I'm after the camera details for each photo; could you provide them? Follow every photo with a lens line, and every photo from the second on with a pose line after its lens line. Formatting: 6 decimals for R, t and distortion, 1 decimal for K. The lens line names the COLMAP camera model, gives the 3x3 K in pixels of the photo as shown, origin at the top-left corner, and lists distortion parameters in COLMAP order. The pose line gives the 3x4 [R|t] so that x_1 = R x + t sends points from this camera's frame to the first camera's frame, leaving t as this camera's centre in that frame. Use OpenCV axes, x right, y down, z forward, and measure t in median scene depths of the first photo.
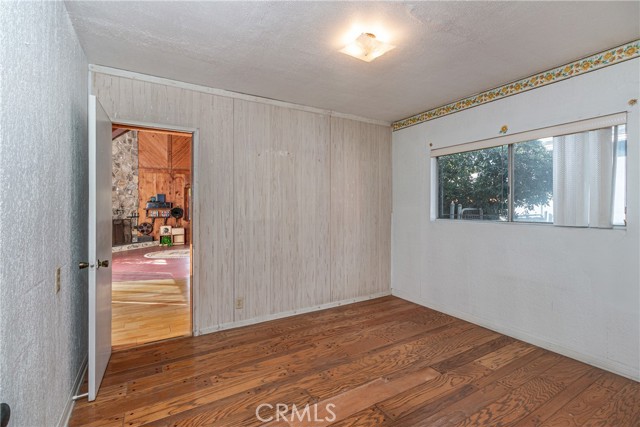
lens RADIAL K [[308.6, 0, 333.1], [0, 308.6, 206.7], [0, 0, 1]] dist [0.002824, 0.002415]
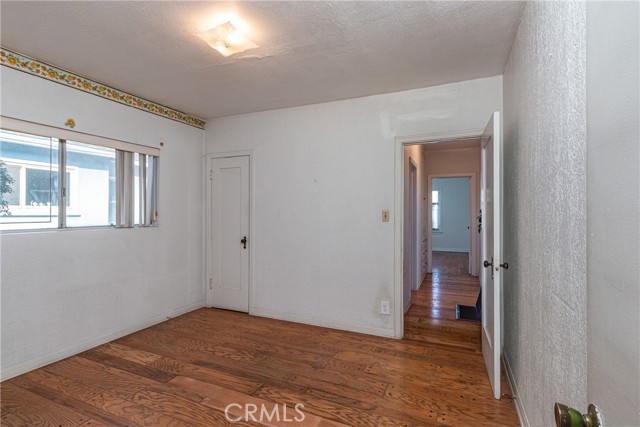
lens RADIAL K [[308.6, 0, 320.4], [0, 308.6, 211.7], [0, 0, 1]] dist [0.002824, 0.002415]
pose [[-0.560049, -0.001031, 0.828459, -0.706628], [0.000990, 0.999998, 0.001914, 0.001210], [-0.828459, 0.001892, -0.560047, 1.111997]]
